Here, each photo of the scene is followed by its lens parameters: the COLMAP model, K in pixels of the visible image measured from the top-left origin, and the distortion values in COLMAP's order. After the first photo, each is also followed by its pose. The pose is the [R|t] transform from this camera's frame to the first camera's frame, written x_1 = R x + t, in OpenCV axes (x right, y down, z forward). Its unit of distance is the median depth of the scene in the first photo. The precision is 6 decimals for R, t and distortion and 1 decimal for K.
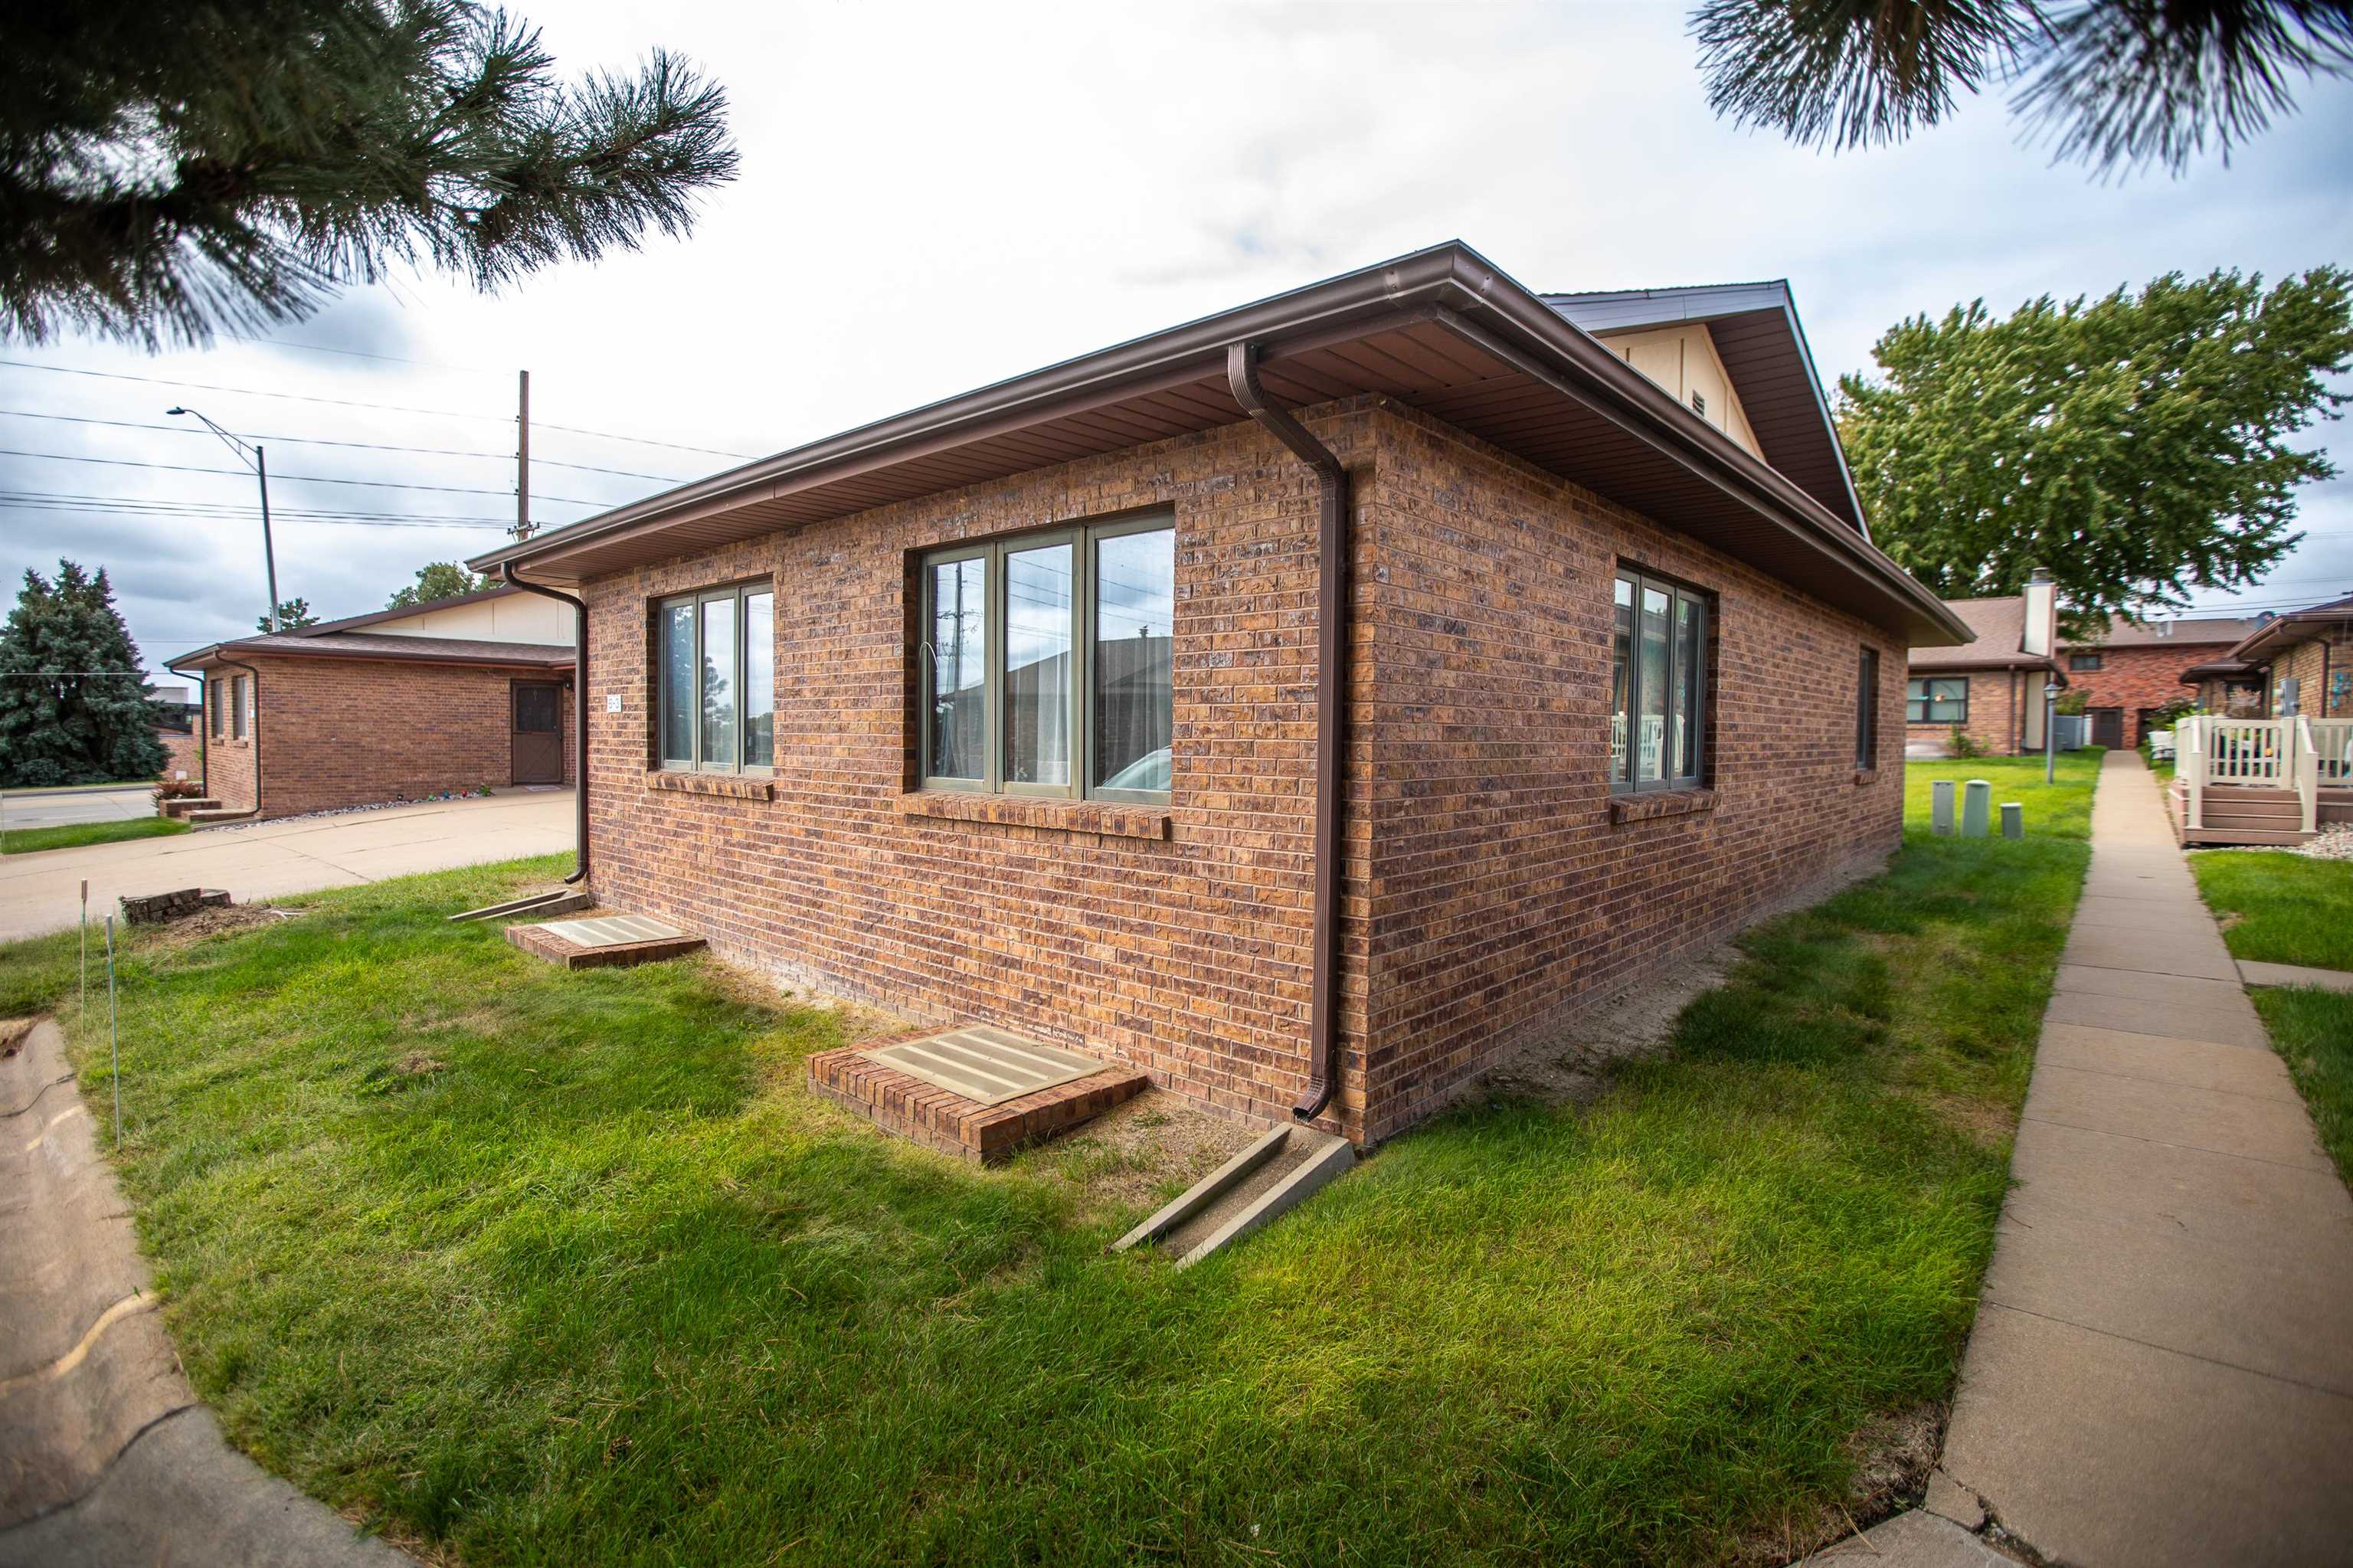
lens RADIAL K [[1086.0, 0, 1174.6], [0, 1086.0, 774.7], [0, 0, 1]] dist [-0.001522, 0.000044]
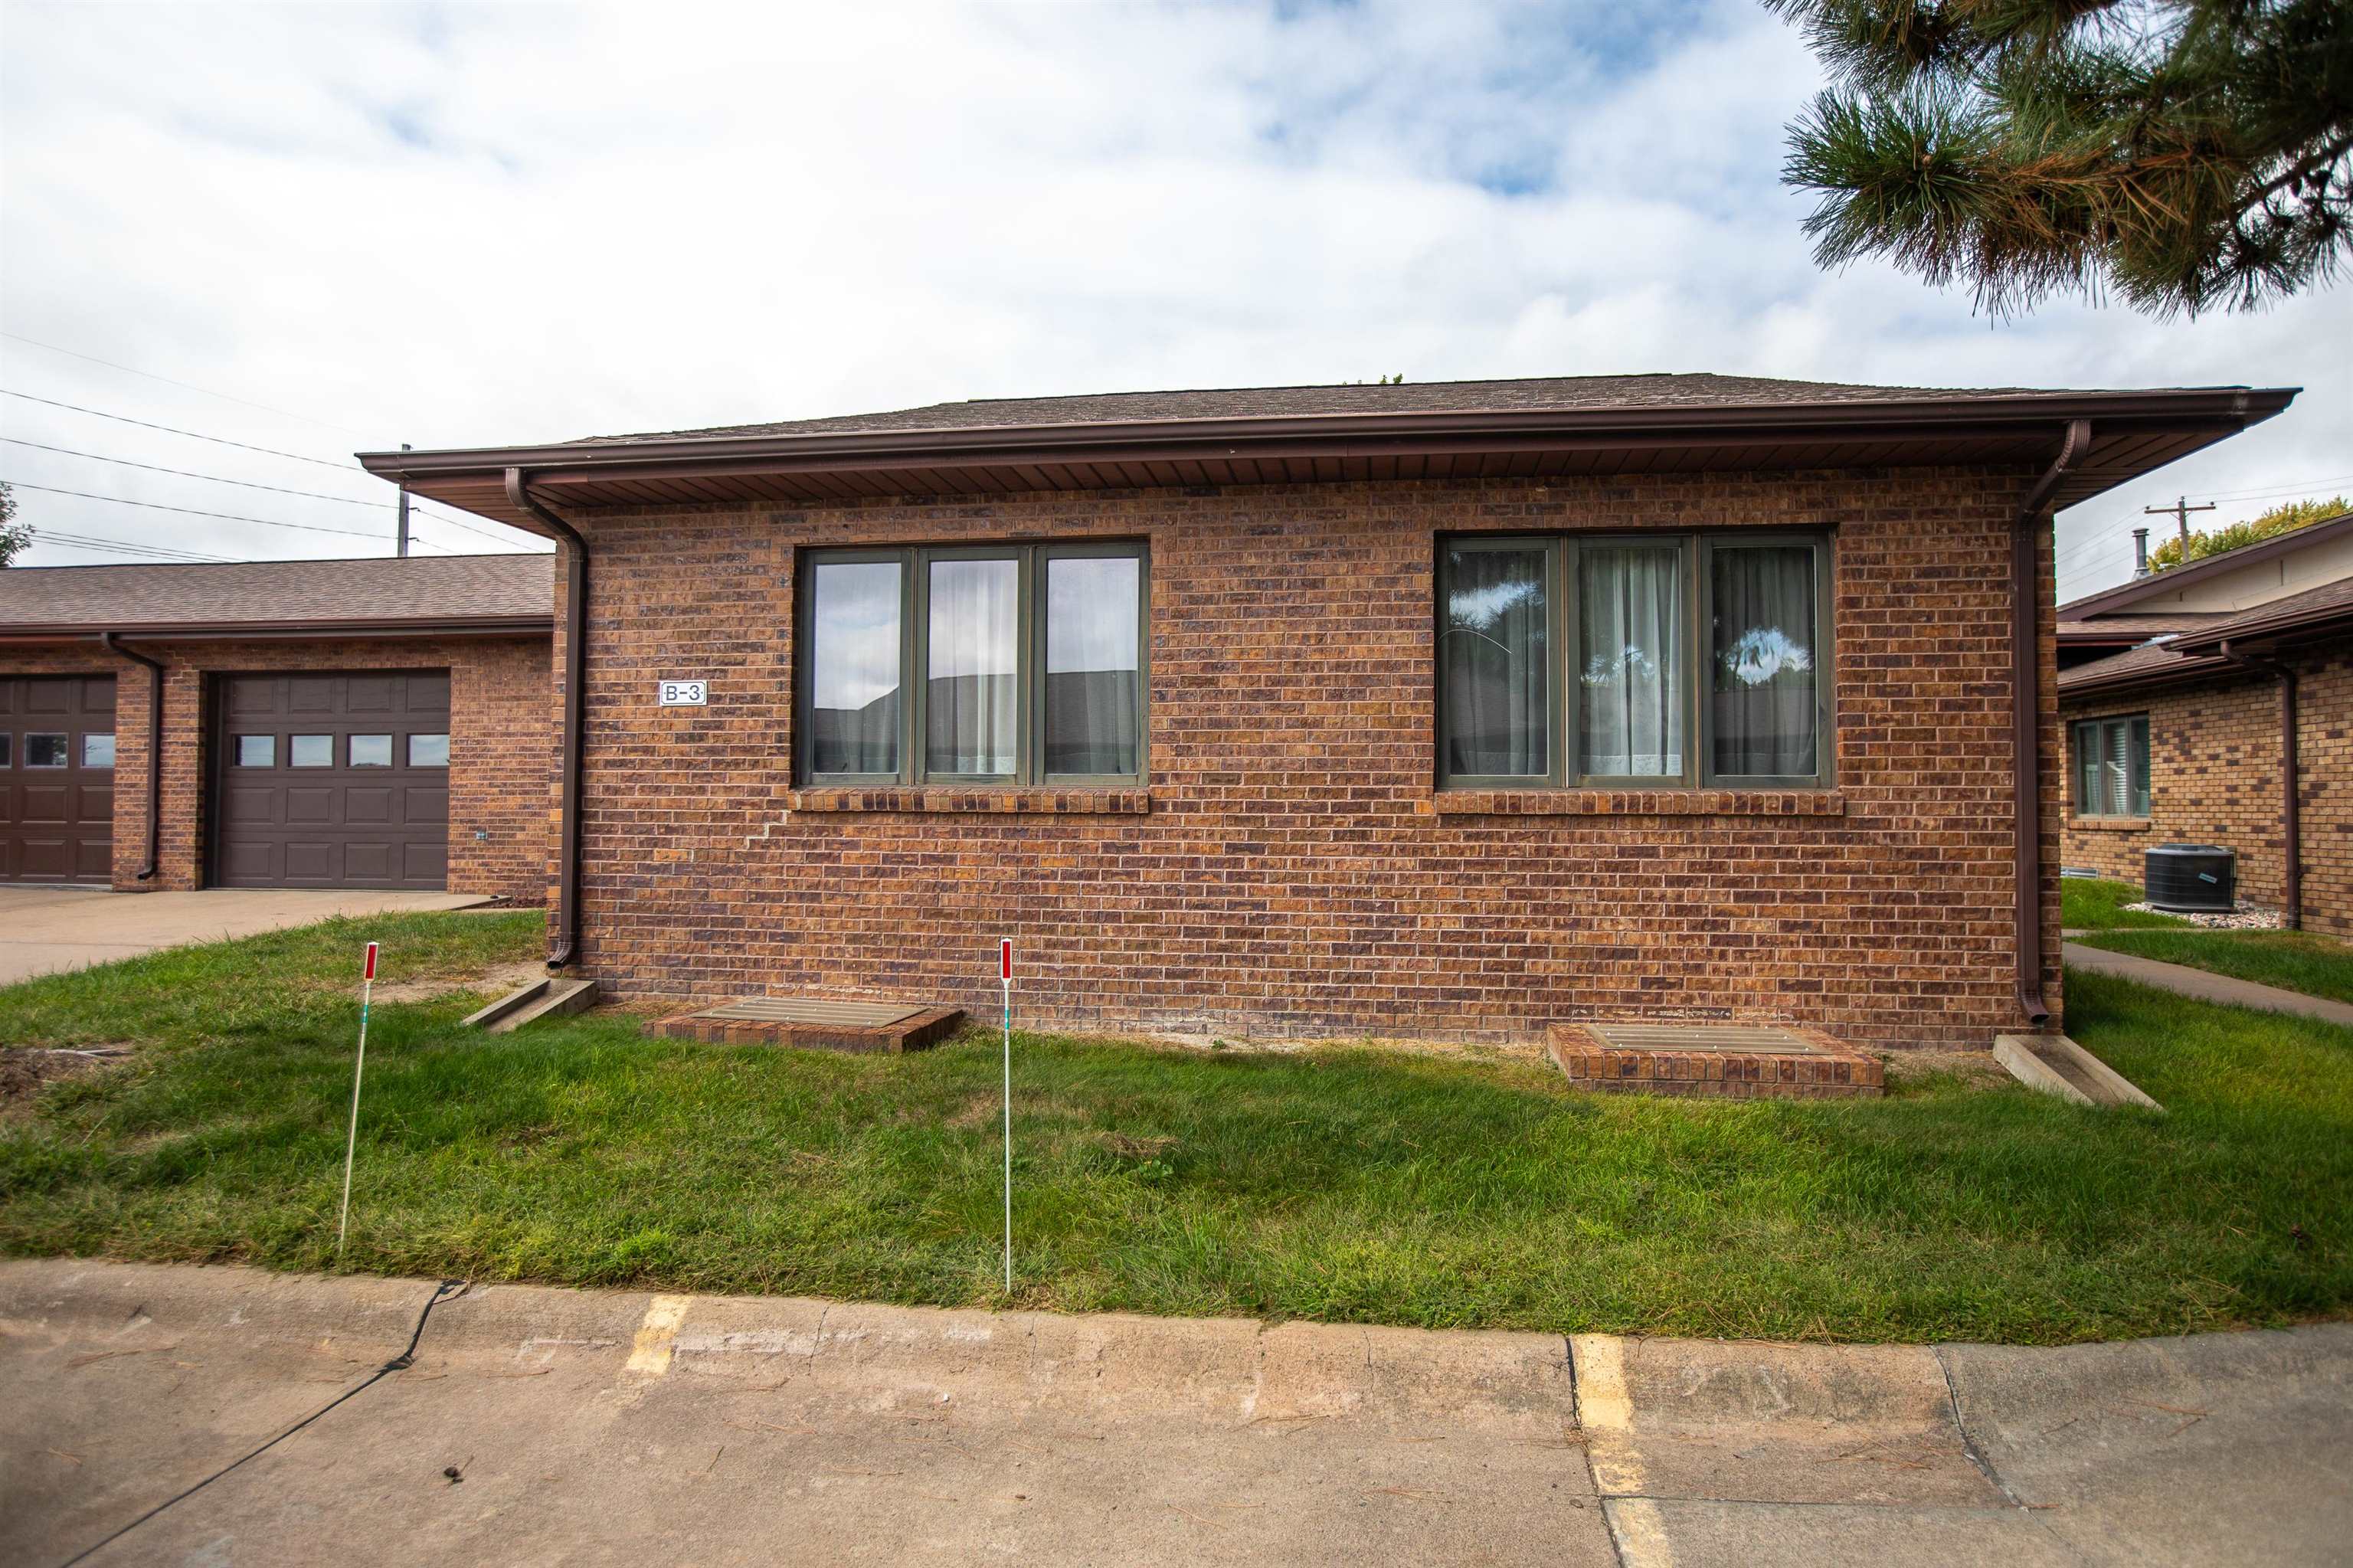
lens RADIAL K [[1058.7, 0, 1177.1], [0, 1058.7, 792.8], [0, 0, 1]] dist [0.000426, 0.000300]
pose [[0.798396, 0.010493, 0.602042, -0.978405], [0.028324, 0.998087, -0.054958, 0.061608], [-0.601467, 0.060930, 0.796571, 0.422591]]
